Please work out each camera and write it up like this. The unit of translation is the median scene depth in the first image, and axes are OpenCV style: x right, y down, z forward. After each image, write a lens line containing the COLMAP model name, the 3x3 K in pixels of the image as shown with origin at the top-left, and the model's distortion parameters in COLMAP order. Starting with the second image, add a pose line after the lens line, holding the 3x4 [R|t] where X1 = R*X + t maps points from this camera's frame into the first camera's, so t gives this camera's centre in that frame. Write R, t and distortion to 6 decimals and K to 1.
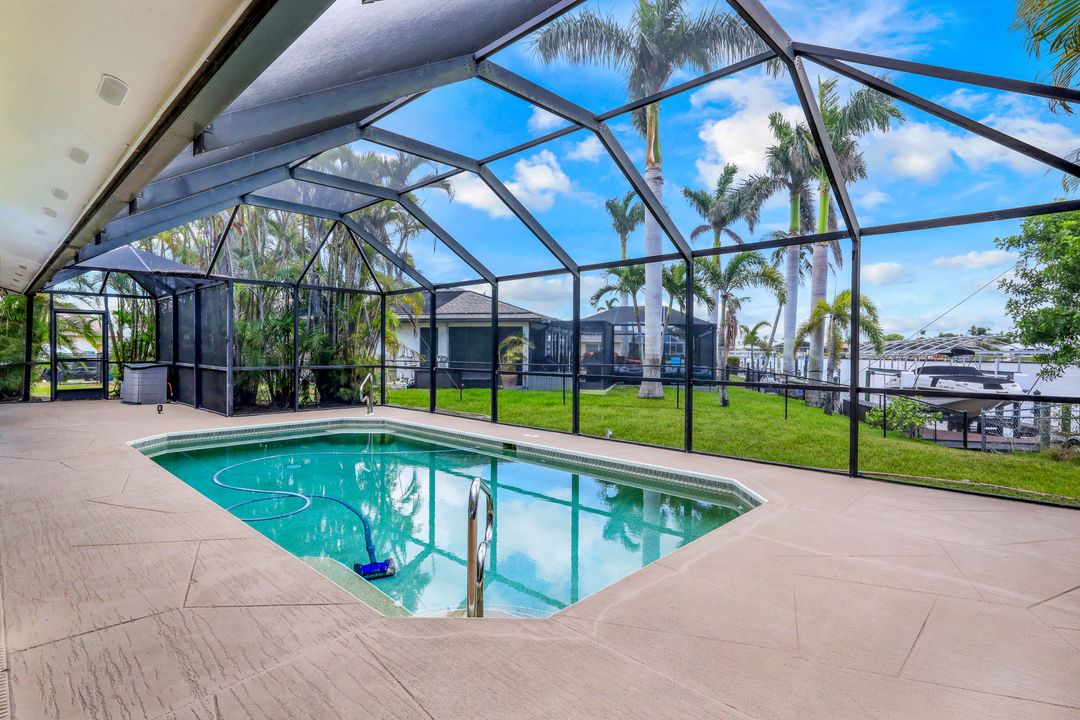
lens RADIAL K [[536.9, 0, 540.0], [0, 536.9, 360.0], [0, 0, 1]] dist [-0.002344, -0.000240]
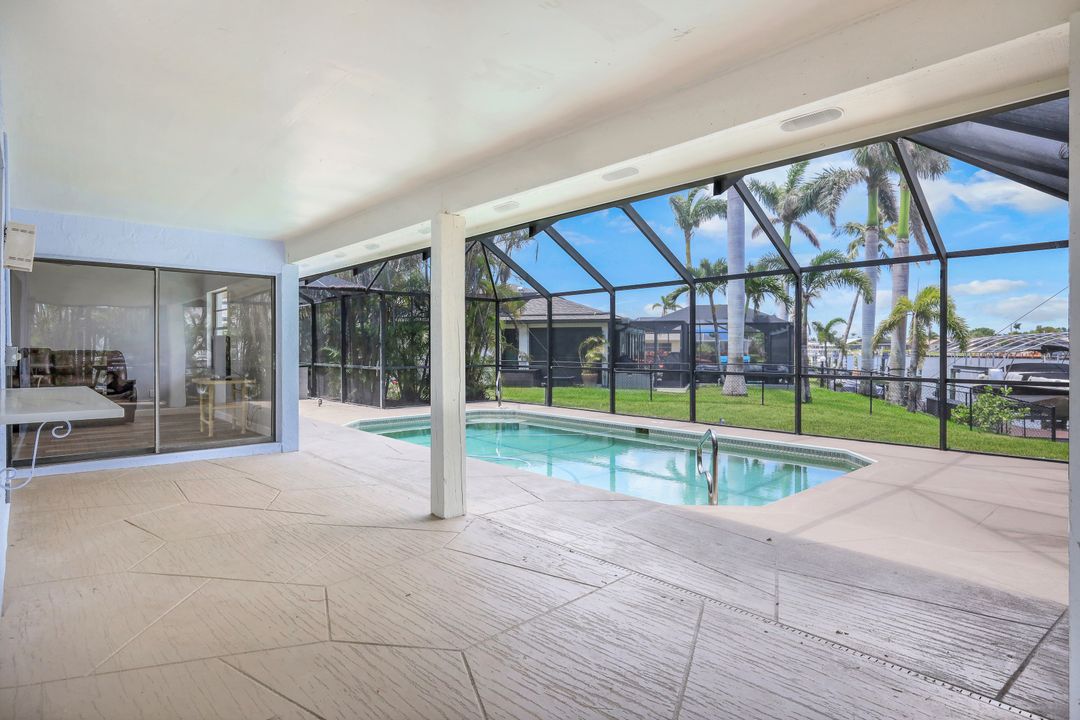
lens RADIAL K [[574.6, 0, 542.5], [0, 574.6, 358.9], [0, 0, 1]] dist [0.001938, -0.000457]
pose [[0.997514, -0.006857, -0.070128, -0.072100], [0.006682, 0.999974, -0.002731, 0.000746], [0.070145, 0.002255, 0.997534, -0.115716]]
